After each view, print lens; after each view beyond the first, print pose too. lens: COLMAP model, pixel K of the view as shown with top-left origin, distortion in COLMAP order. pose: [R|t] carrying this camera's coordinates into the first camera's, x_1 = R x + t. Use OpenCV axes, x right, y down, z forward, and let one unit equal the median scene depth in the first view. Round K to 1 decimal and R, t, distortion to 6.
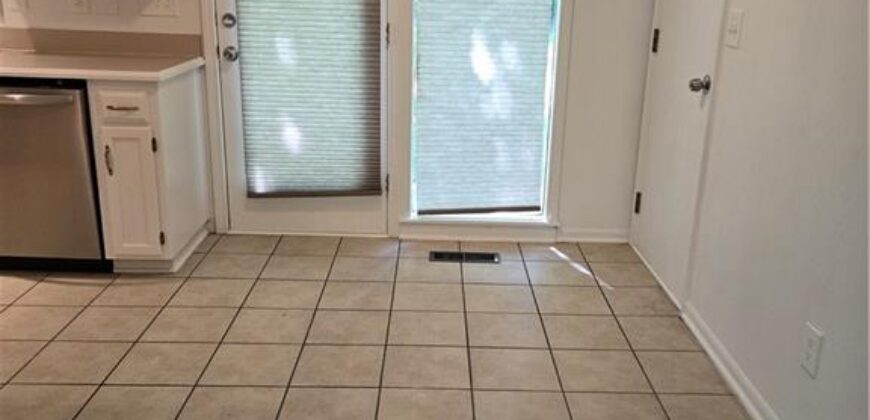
lens RADIAL K [[752.0, 0, 435.0], [0, 752.0, 210.0], [0, 0, 1]] dist [0.062930, -0.003226]
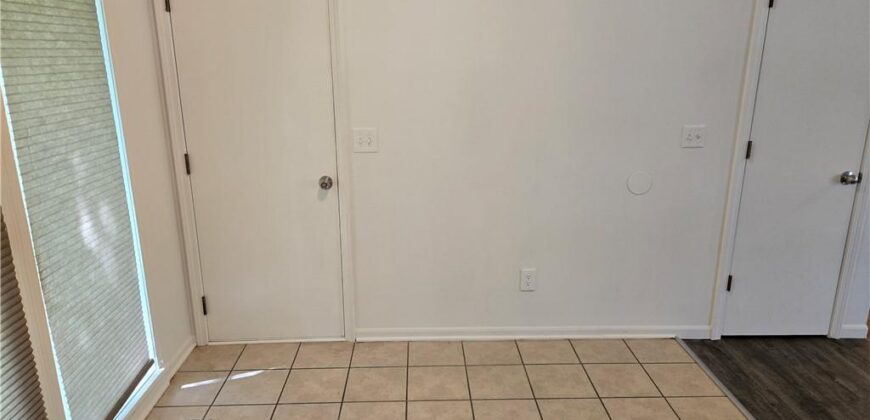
lens RADIAL K [[573.0, 0, 435.0], [0, 573.0, 210.0], [0, 0, 1]] dist [0.001017, -0.000130]
pose [[-0.028959, -0.287753, 0.957267, -0.525919], [0.301290, 0.910617, 0.282844, -0.284274], [-0.953093, 0.296606, 0.060327, 0.616215]]
